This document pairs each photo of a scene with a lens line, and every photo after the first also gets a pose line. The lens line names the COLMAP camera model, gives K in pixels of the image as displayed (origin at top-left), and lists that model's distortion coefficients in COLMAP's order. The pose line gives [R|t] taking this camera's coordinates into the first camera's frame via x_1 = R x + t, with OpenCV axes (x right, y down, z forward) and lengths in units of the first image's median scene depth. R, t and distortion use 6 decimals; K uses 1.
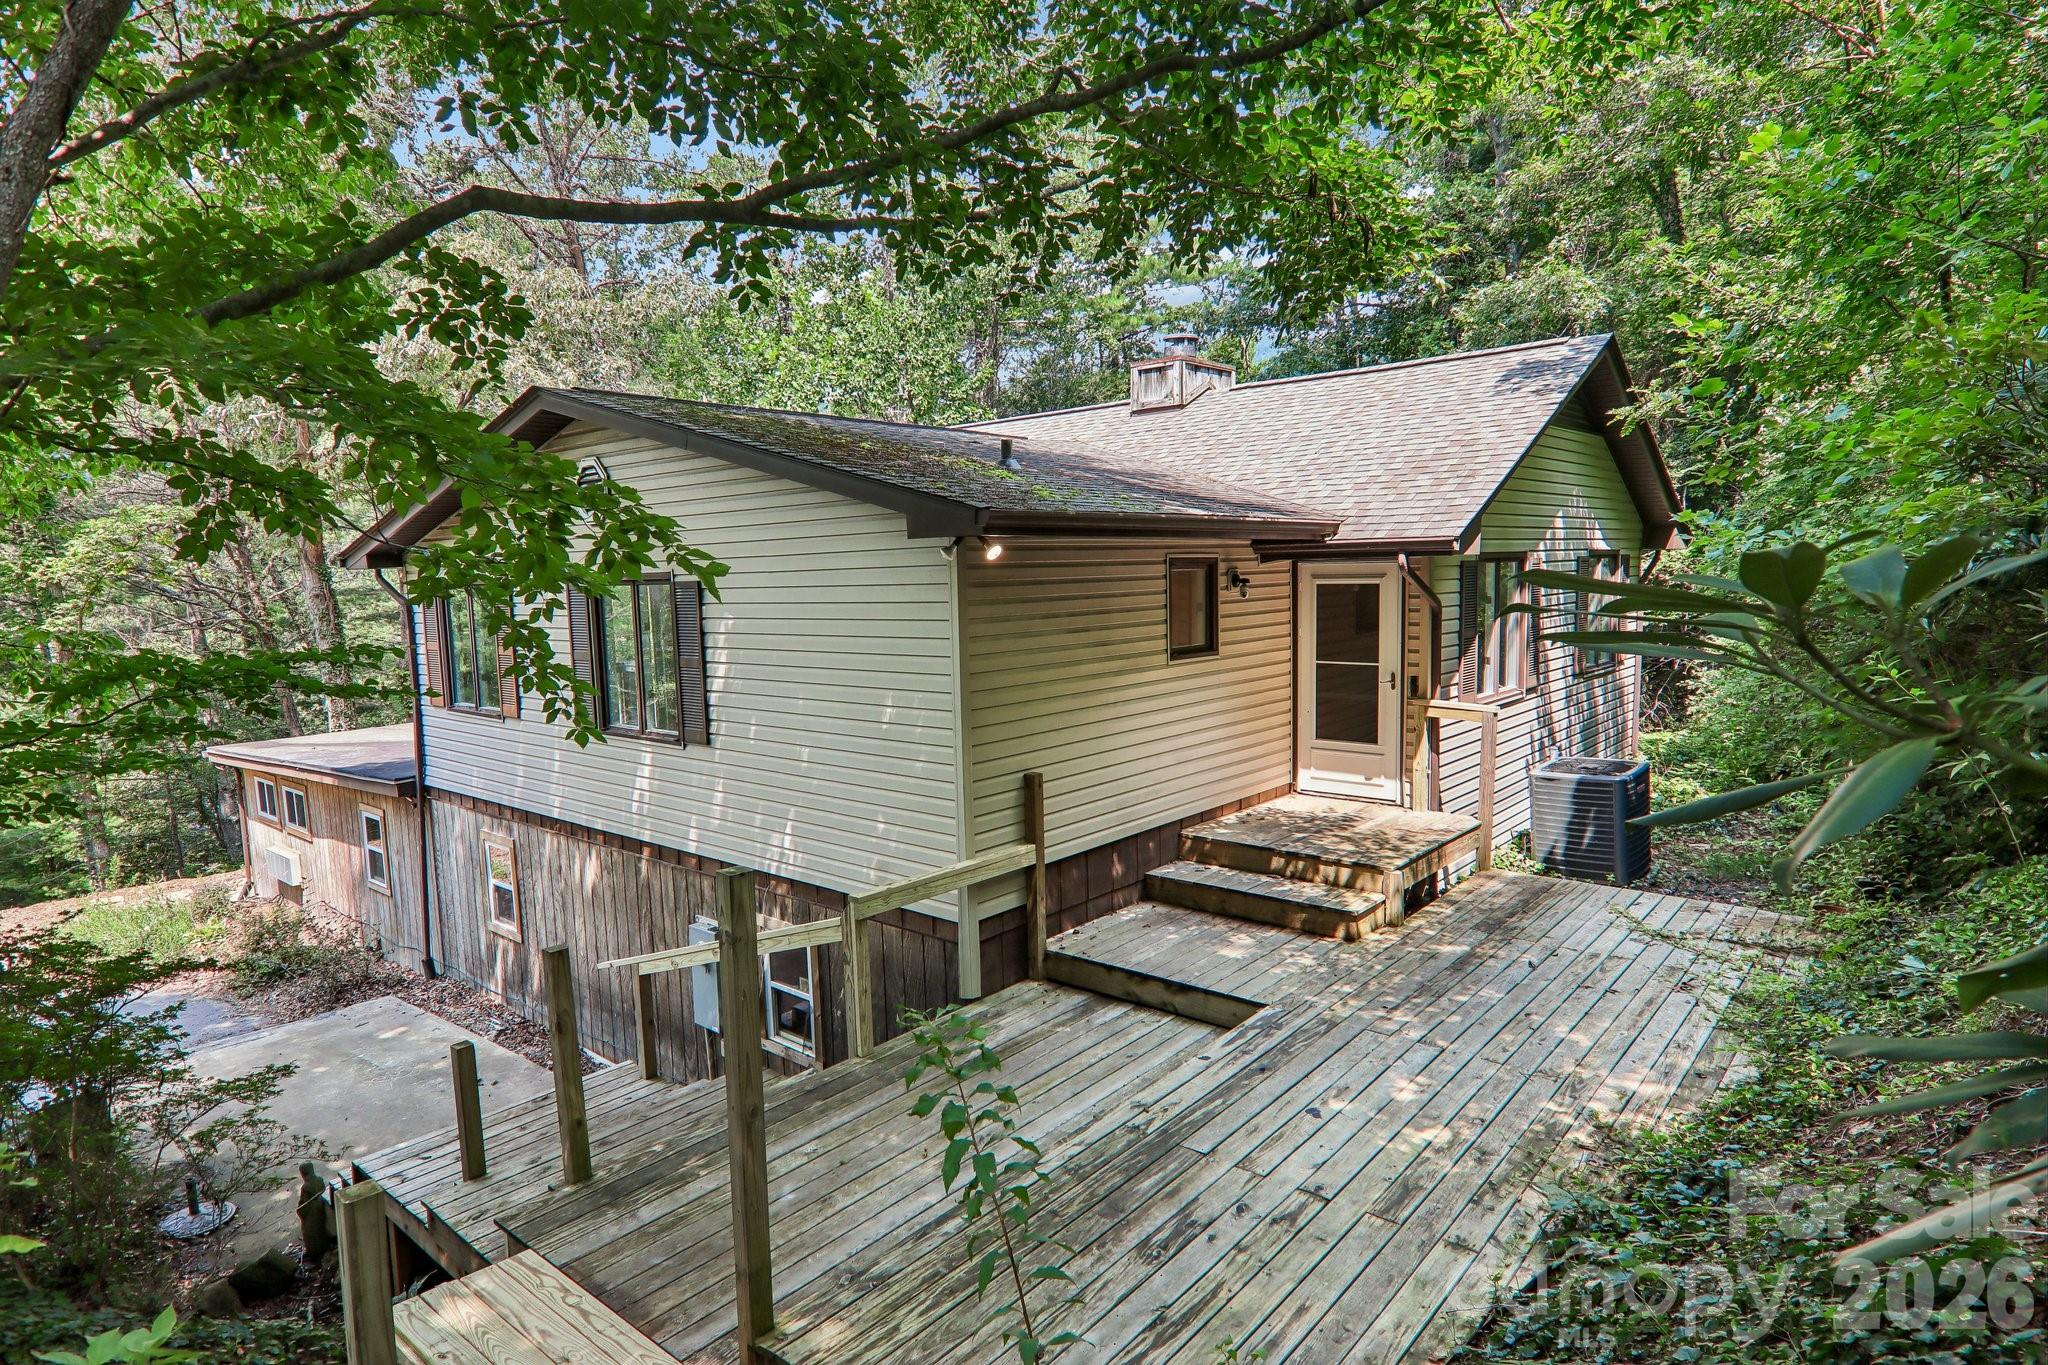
lens RADIAL K [[1145.4, 0, 1024.0], [0, 1145.4, 683.0], [0, 0, 1]] dist [0.001029, -0.000943]
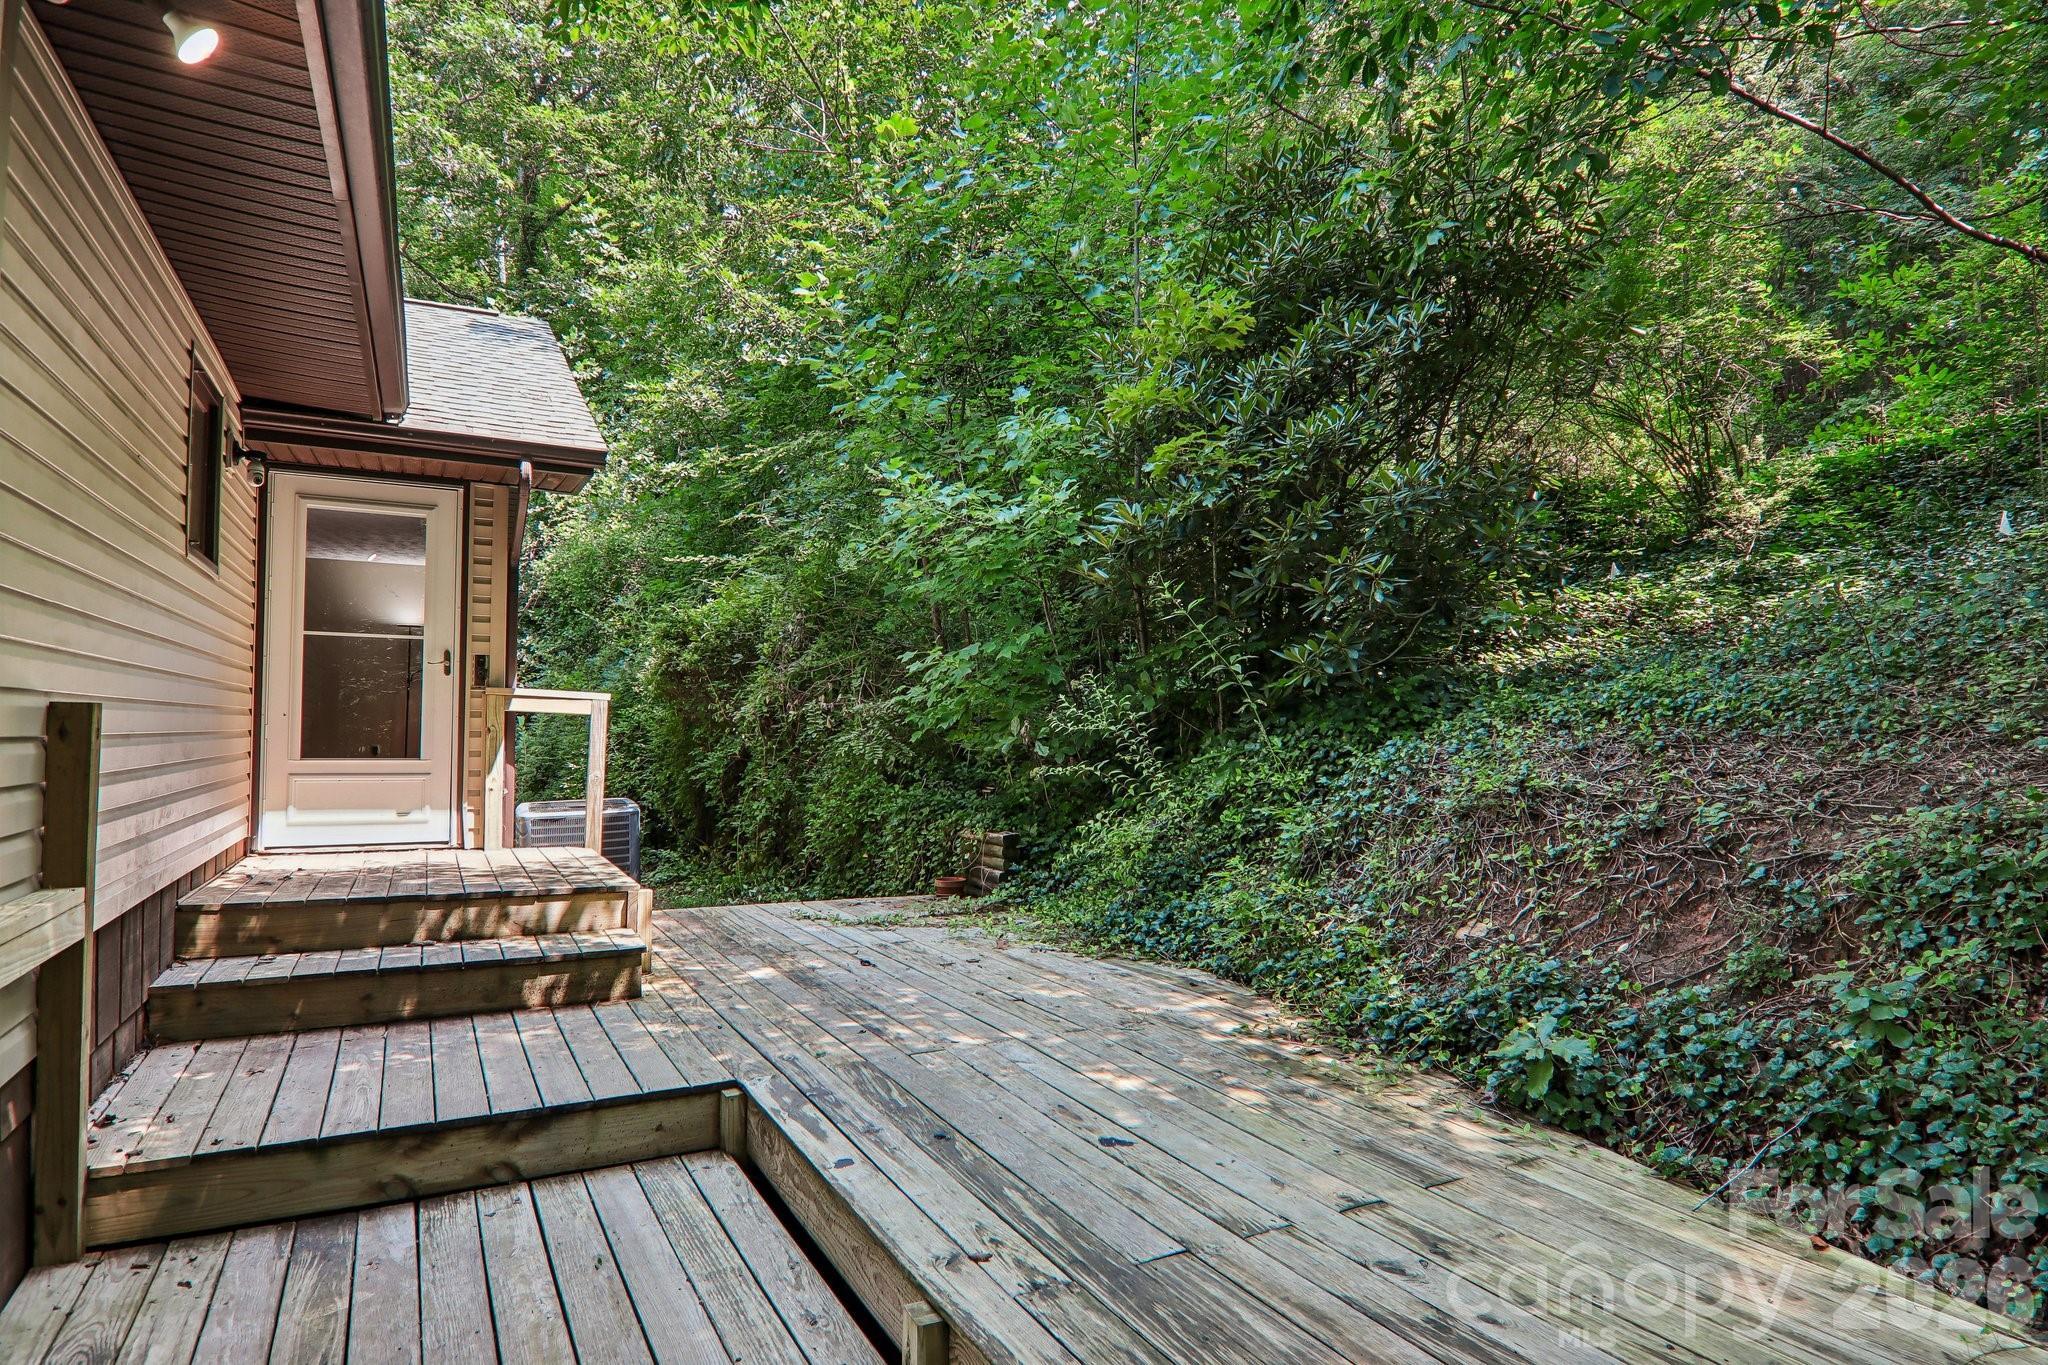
lens RADIAL K [[1145.4, 0, 1024.4], [0, 1145.4, 691.3], [0, 0, 1]] dist [0.001029, -0.000943]
pose [[0.373533, 0.057504, 0.925833, -0.207589], [0.078662, 0.992518, -0.093383, 0.122471], [-0.924276, 0.107709, 0.366215, 0.506198]]
